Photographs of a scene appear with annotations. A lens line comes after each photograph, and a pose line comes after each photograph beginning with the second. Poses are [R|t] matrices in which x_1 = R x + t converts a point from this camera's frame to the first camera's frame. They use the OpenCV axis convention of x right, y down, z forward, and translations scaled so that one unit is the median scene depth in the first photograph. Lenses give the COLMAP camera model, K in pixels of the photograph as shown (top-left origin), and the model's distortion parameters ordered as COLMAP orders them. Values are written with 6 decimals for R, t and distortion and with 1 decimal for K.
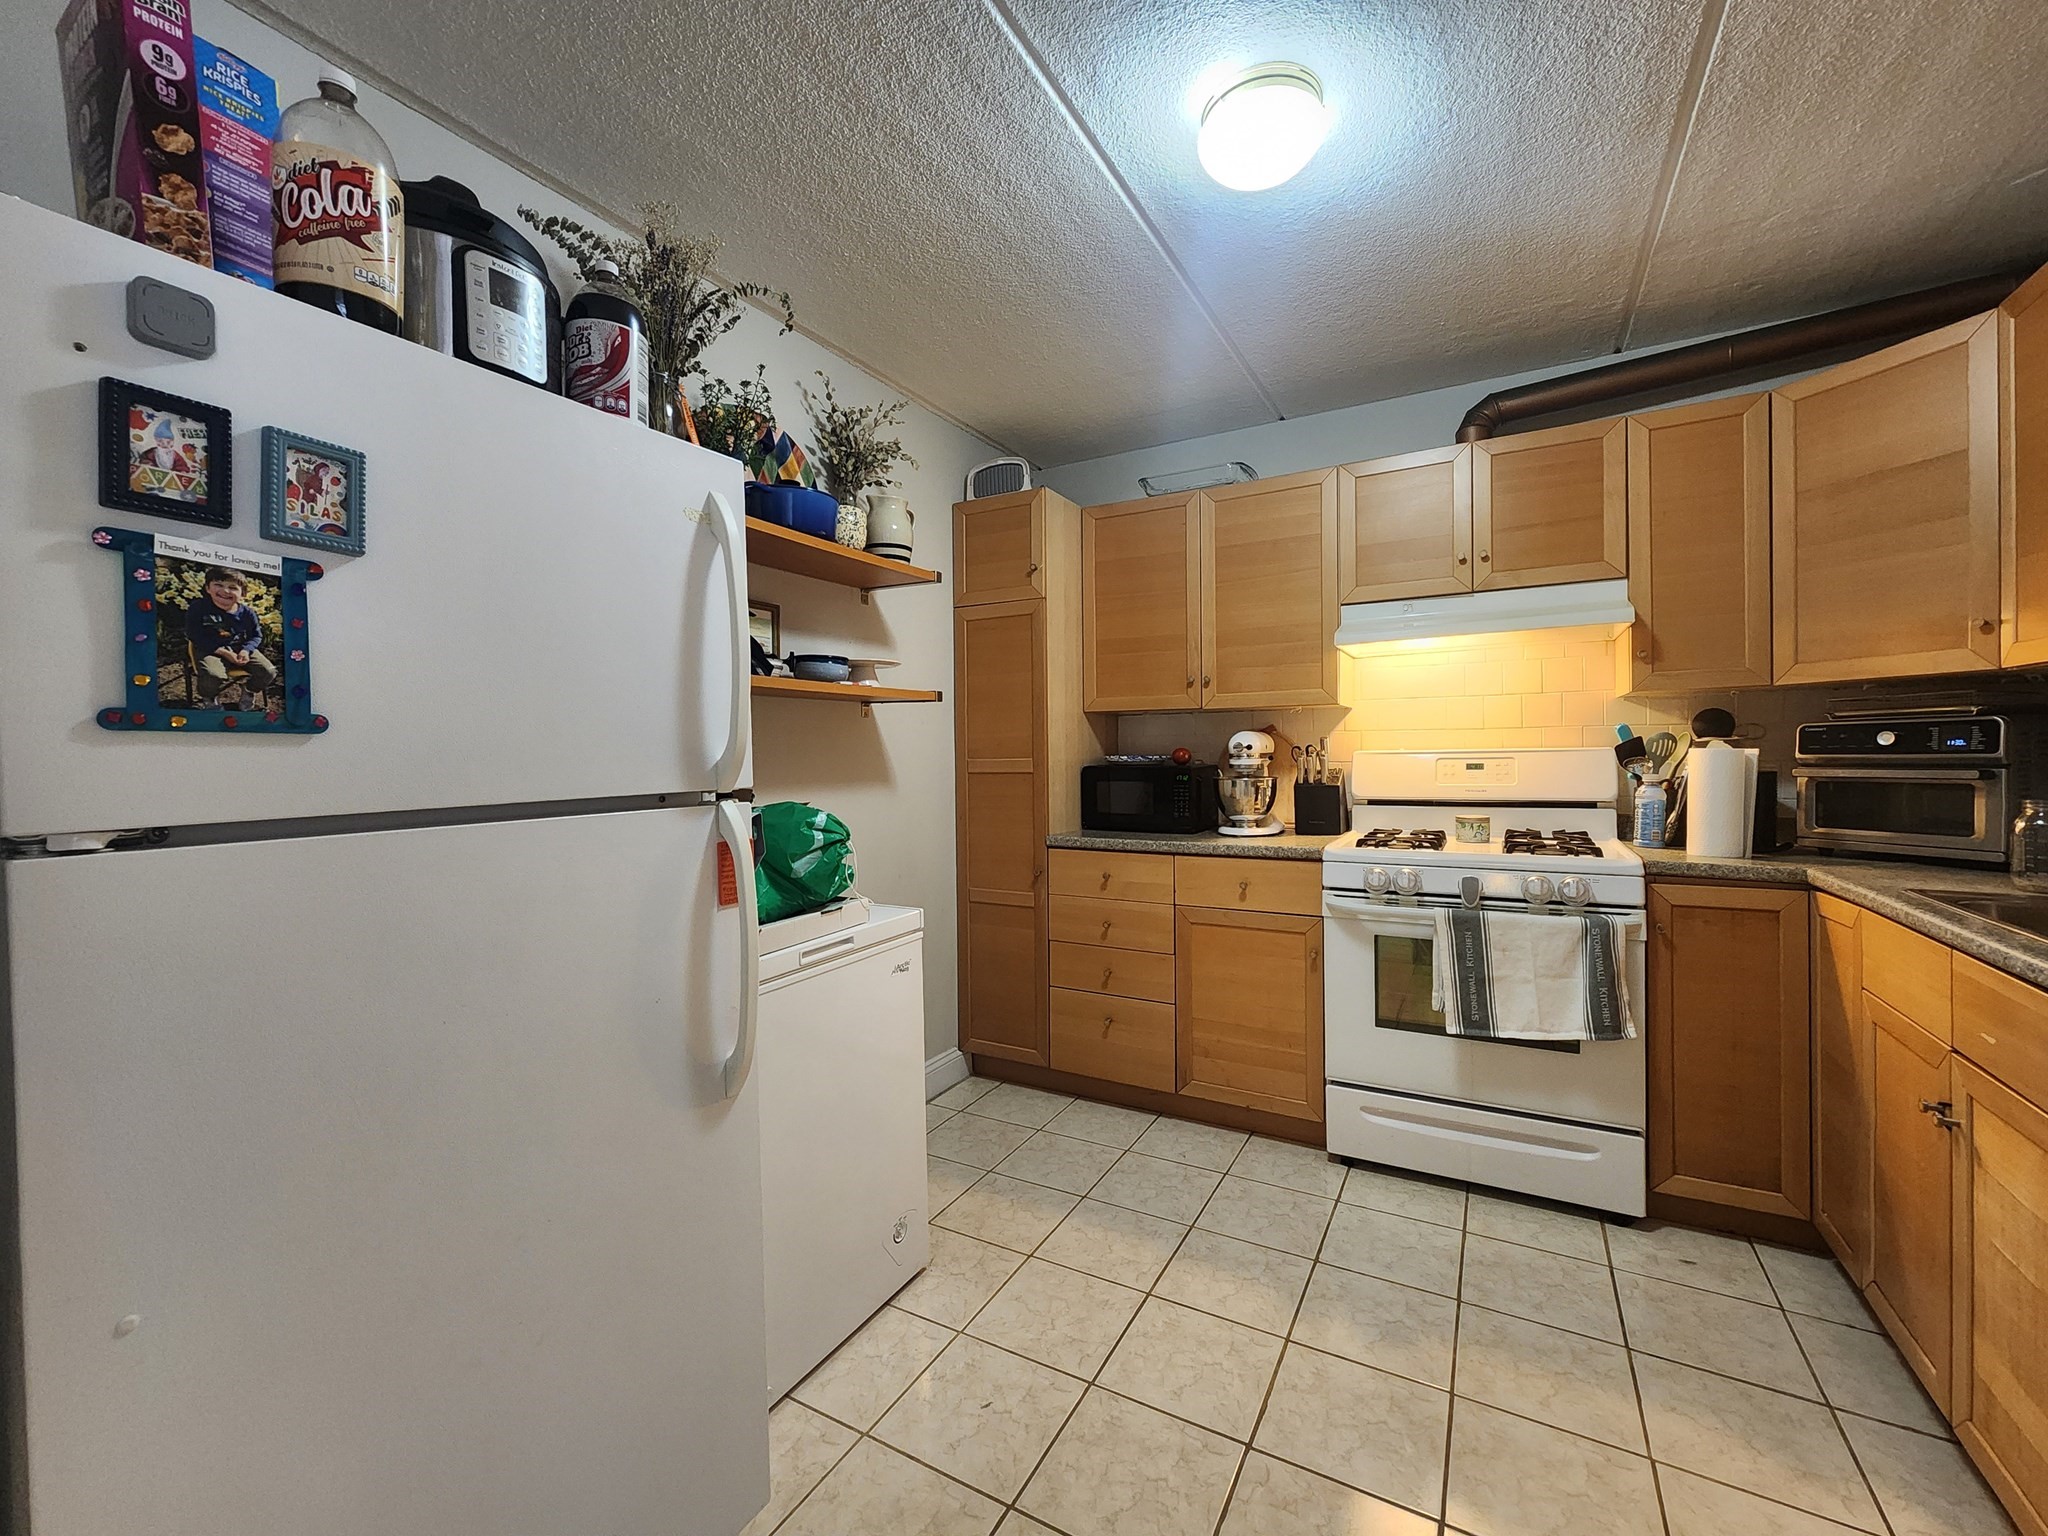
lens RADIAL K [[840.4, 0, 1022.9], [0, 840.4, 762.9], [0, 0, 1]] dist [-0.000509, -0.000017]
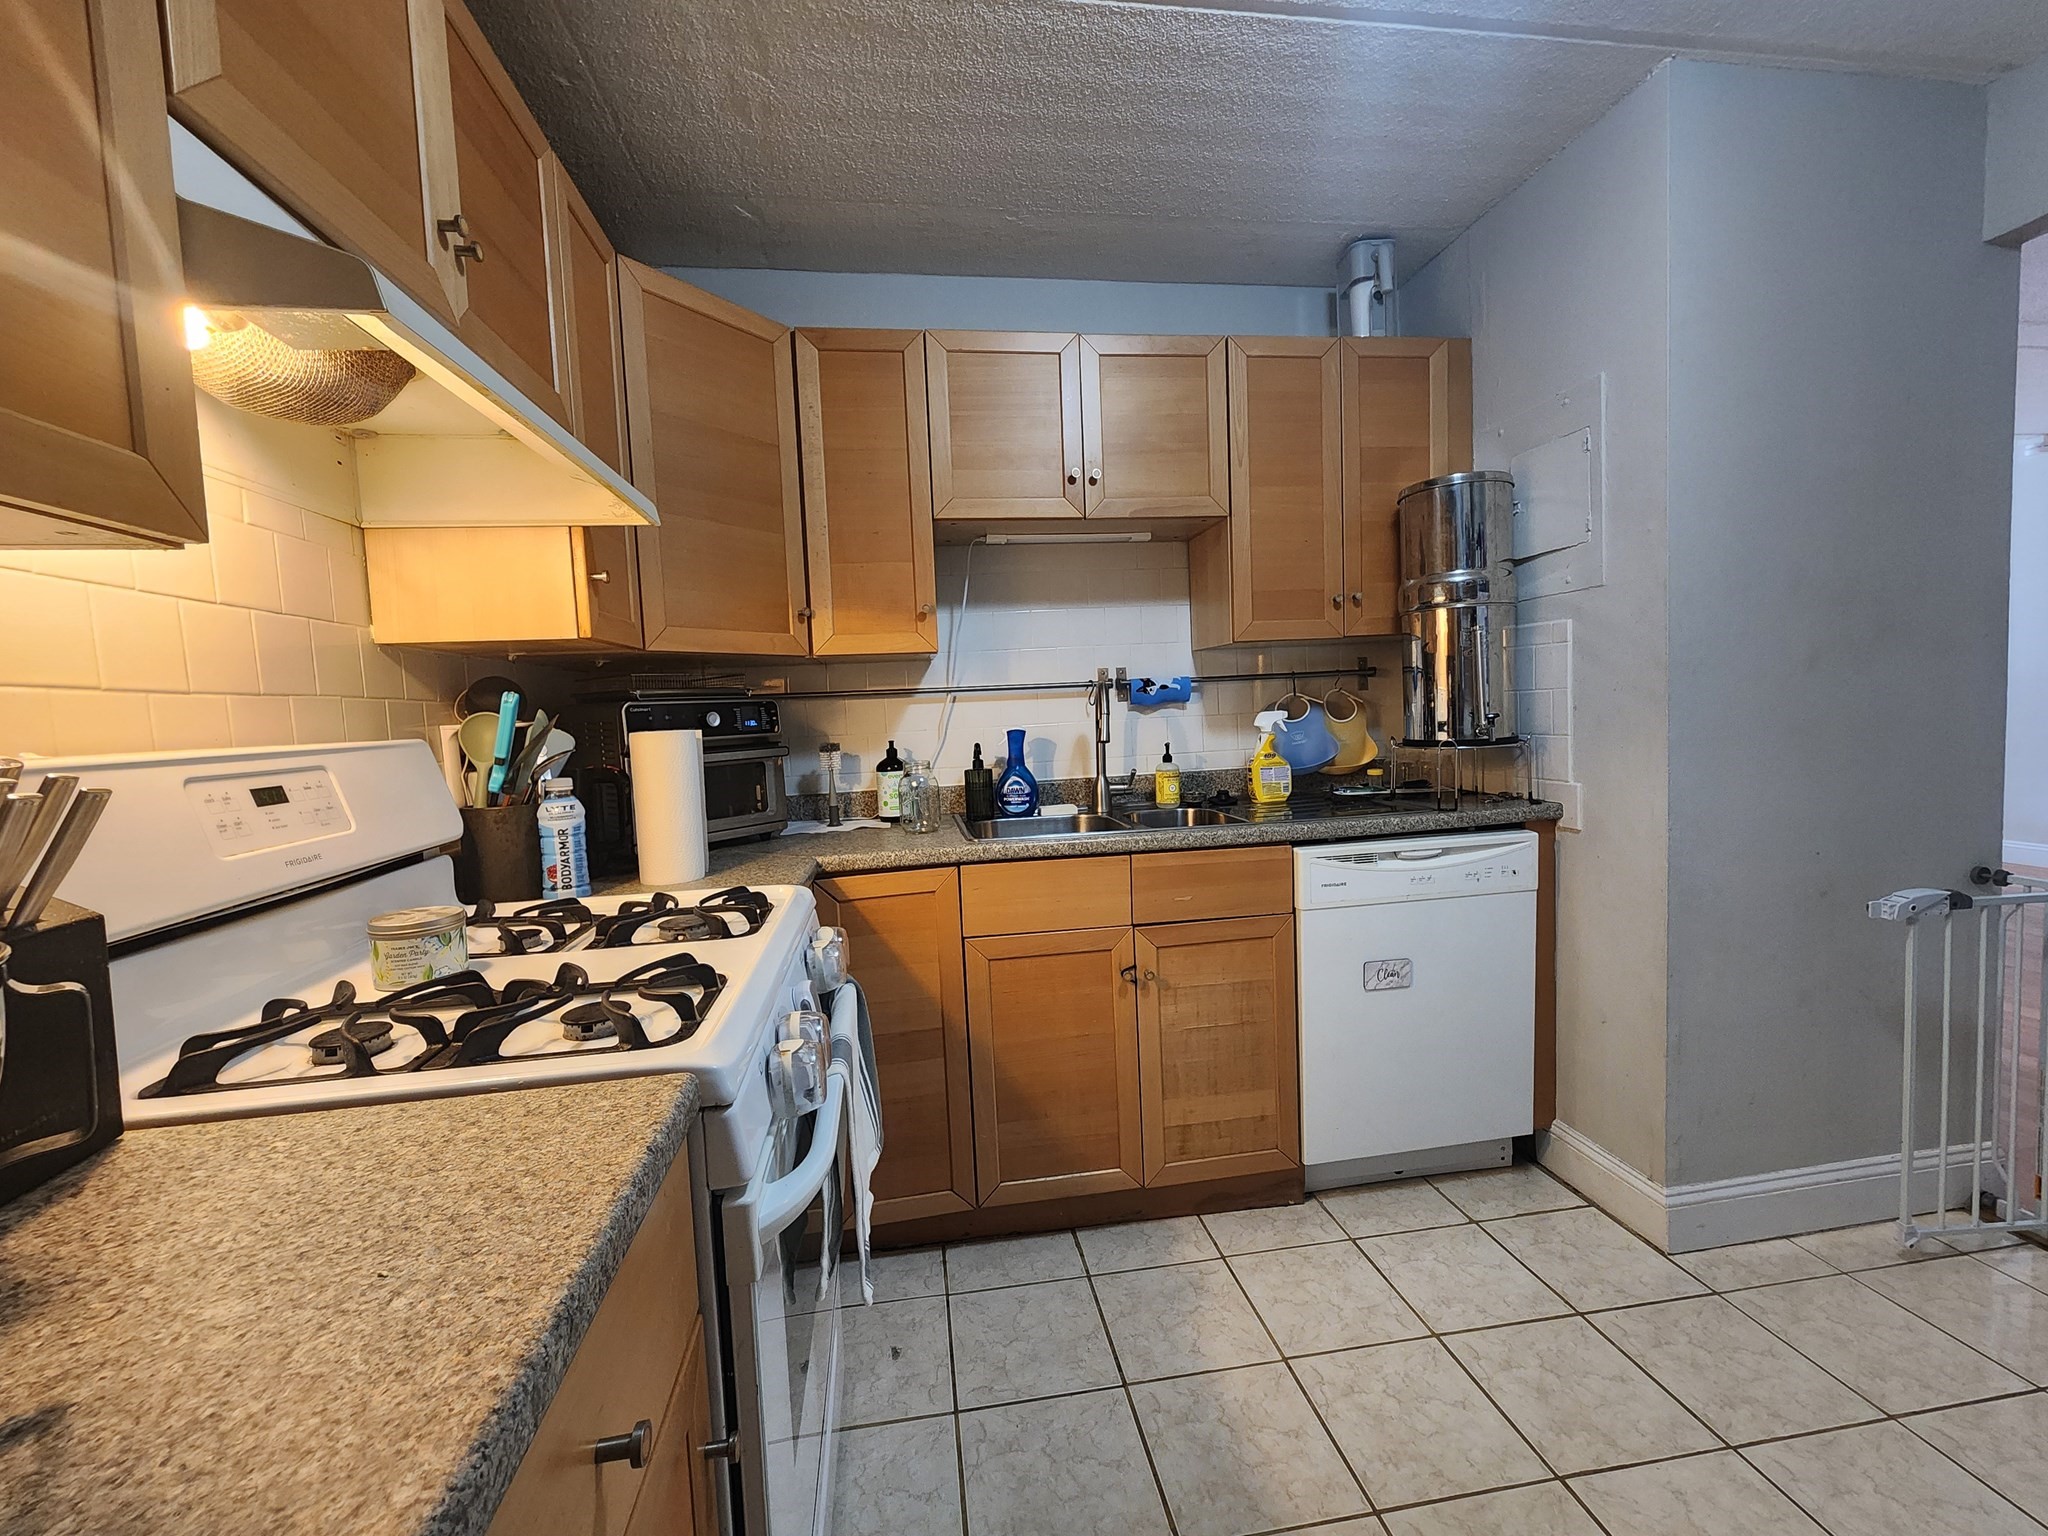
lens RADIAL K [[840.4, 0, 1024.9], [0, 840.4, 764.0], [0, 0, 1]] dist [-0.000509, -0.000017]
pose [[-0.618958, -0.014417, 0.785292, 0.082530], [0.055358, 0.996544, 0.061927, -0.019419], [-0.783471, 0.081802, -0.616021, 1.378453]]
